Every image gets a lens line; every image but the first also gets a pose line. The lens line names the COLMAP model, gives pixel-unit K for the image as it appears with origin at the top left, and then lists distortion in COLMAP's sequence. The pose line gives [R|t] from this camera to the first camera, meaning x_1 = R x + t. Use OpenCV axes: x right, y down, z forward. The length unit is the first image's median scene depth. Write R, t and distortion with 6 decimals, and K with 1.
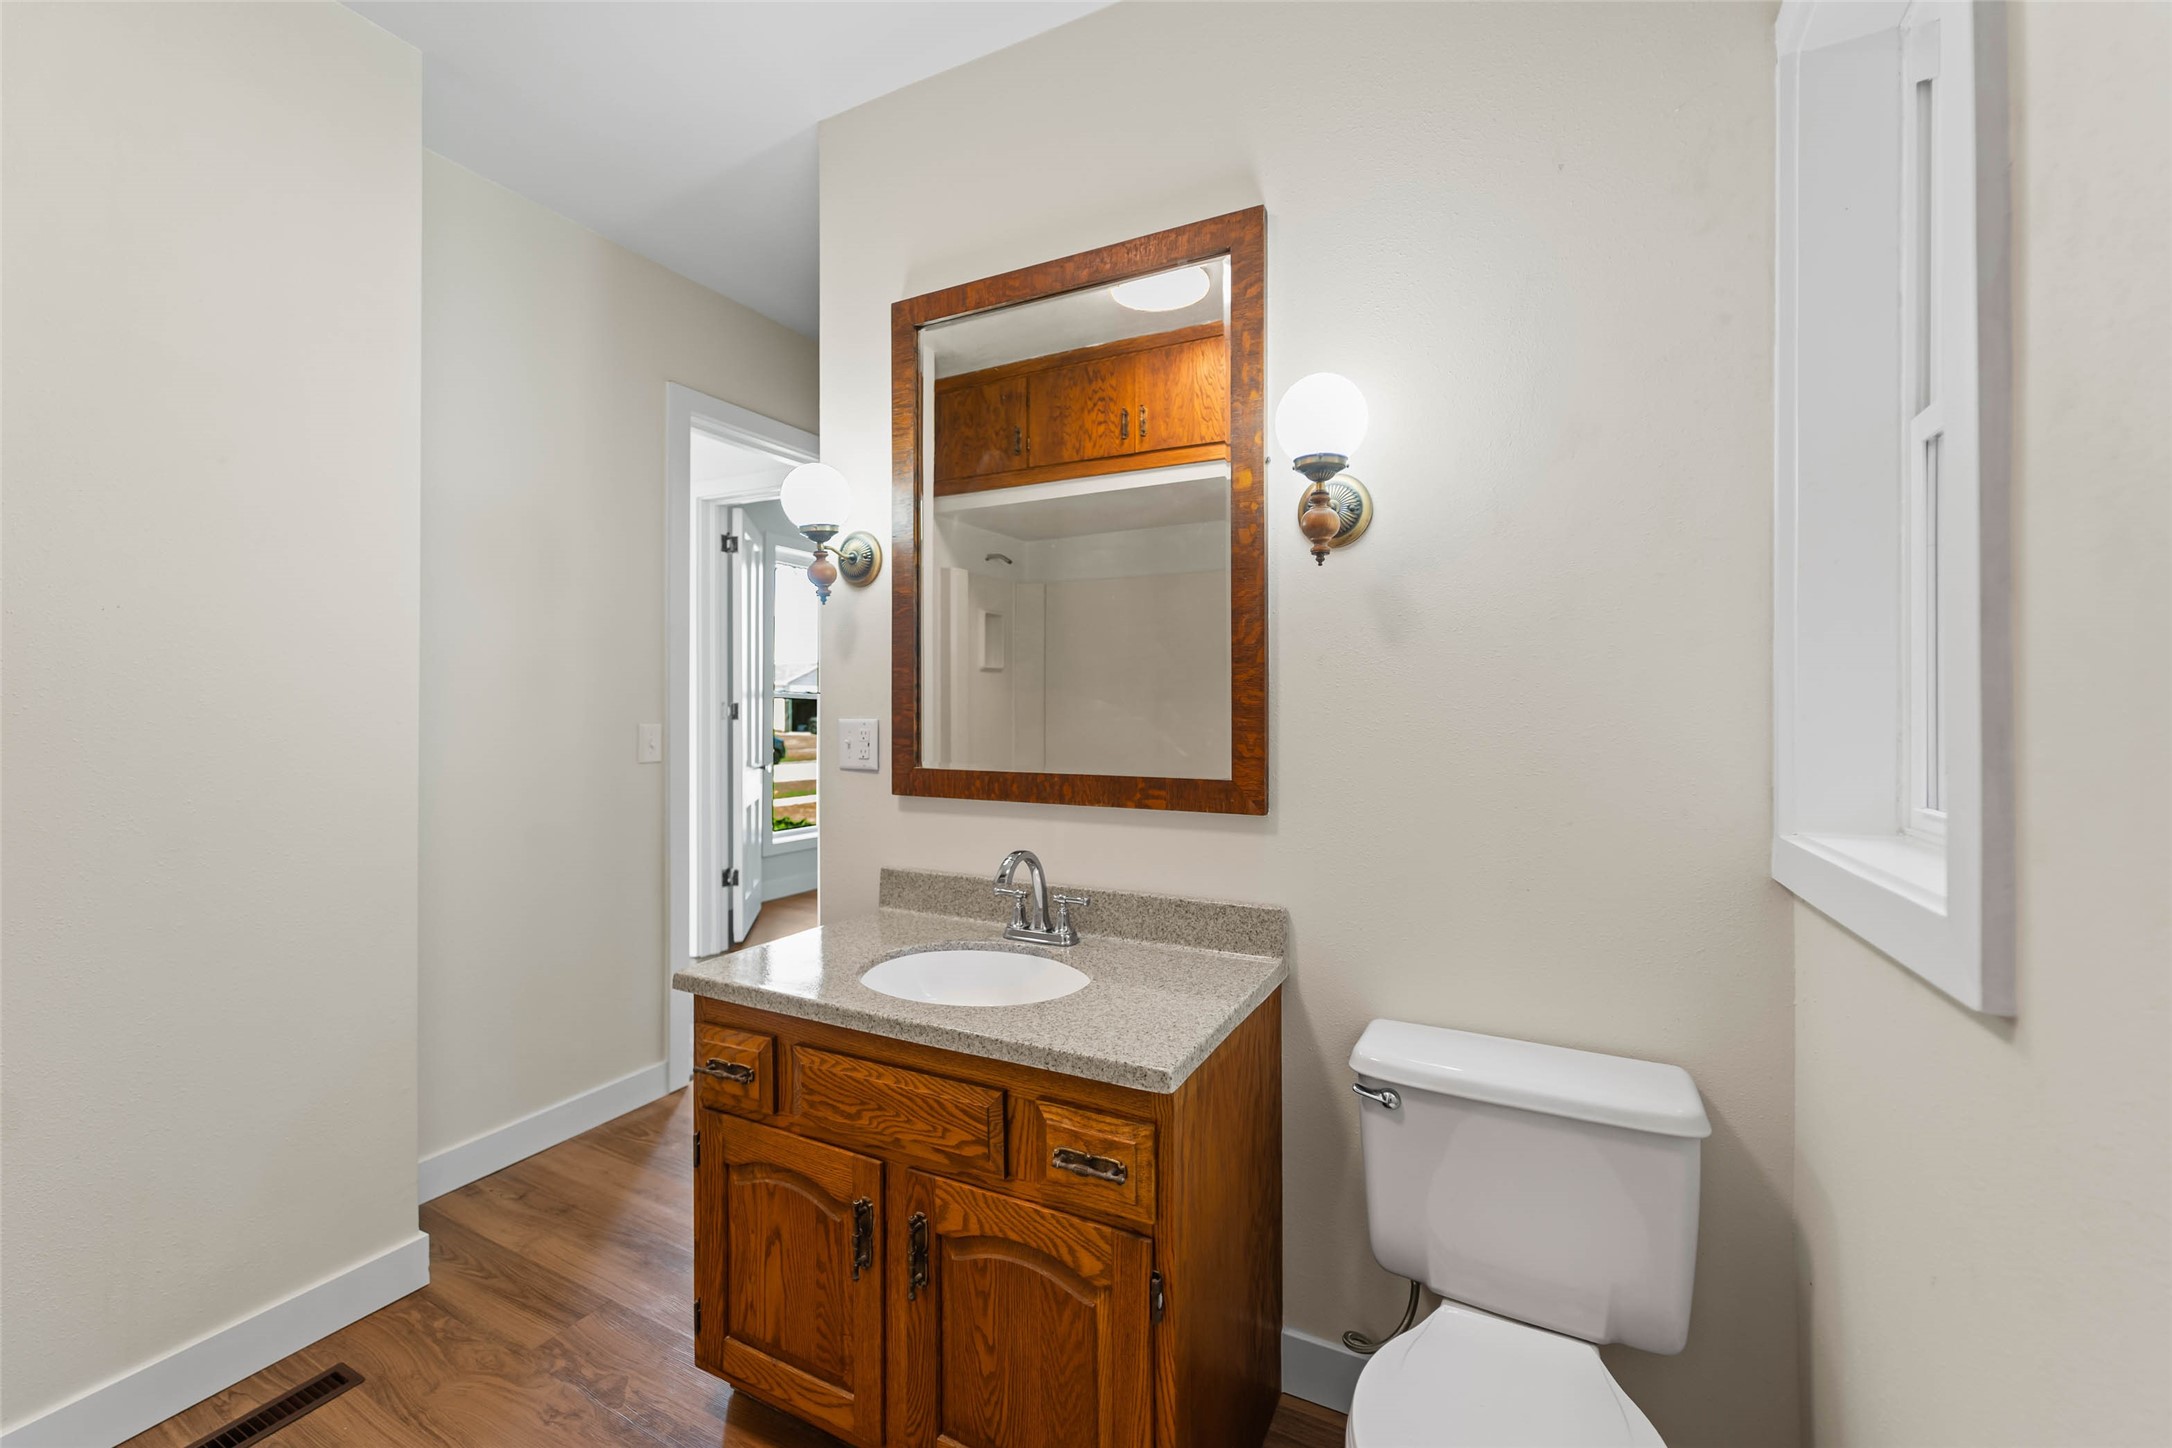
lens RADIAL K [[880.2, 0, 1092.5], [0, 880.2, 711.4], [0, 0, 1]] dist [0.003485, -0.003238]
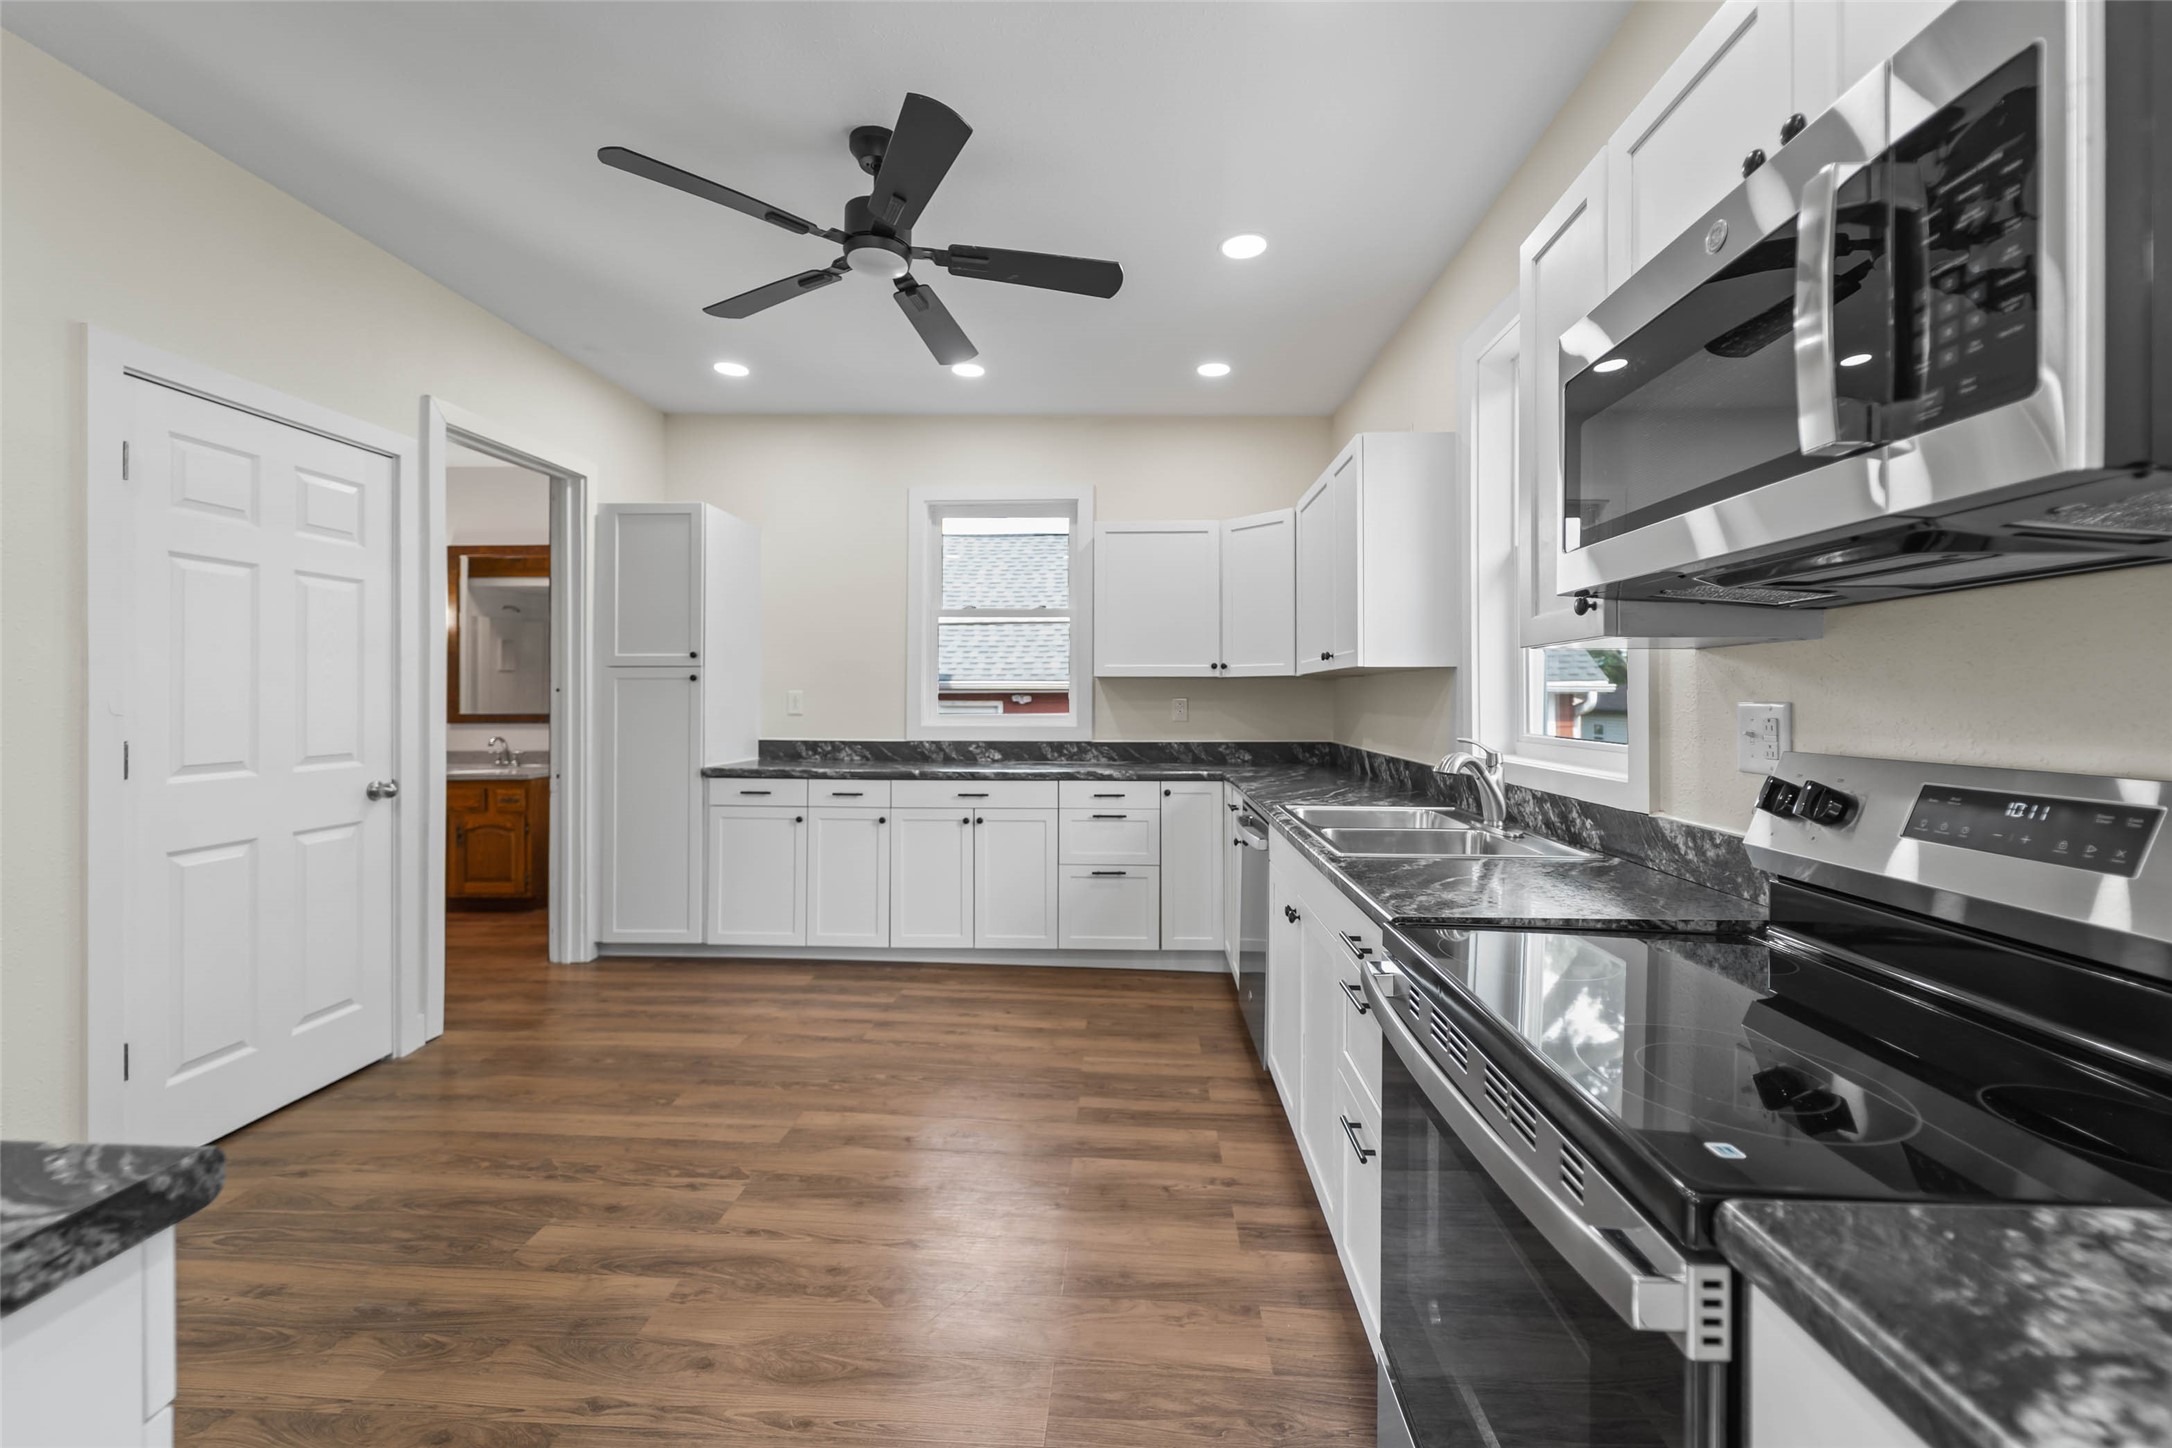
lens RADIAL K [[880.2, 0, 1097.5], [0, 880.2, 690.2], [0, 0, 1]] dist [0.003485, -0.003238]
pose [[0.905756, 0.000401, 0.423800, 0.456979], [0.003395, 0.999961, -0.008202, 0.022307], [-0.423786, 0.008868, 0.905719, -2.407732]]
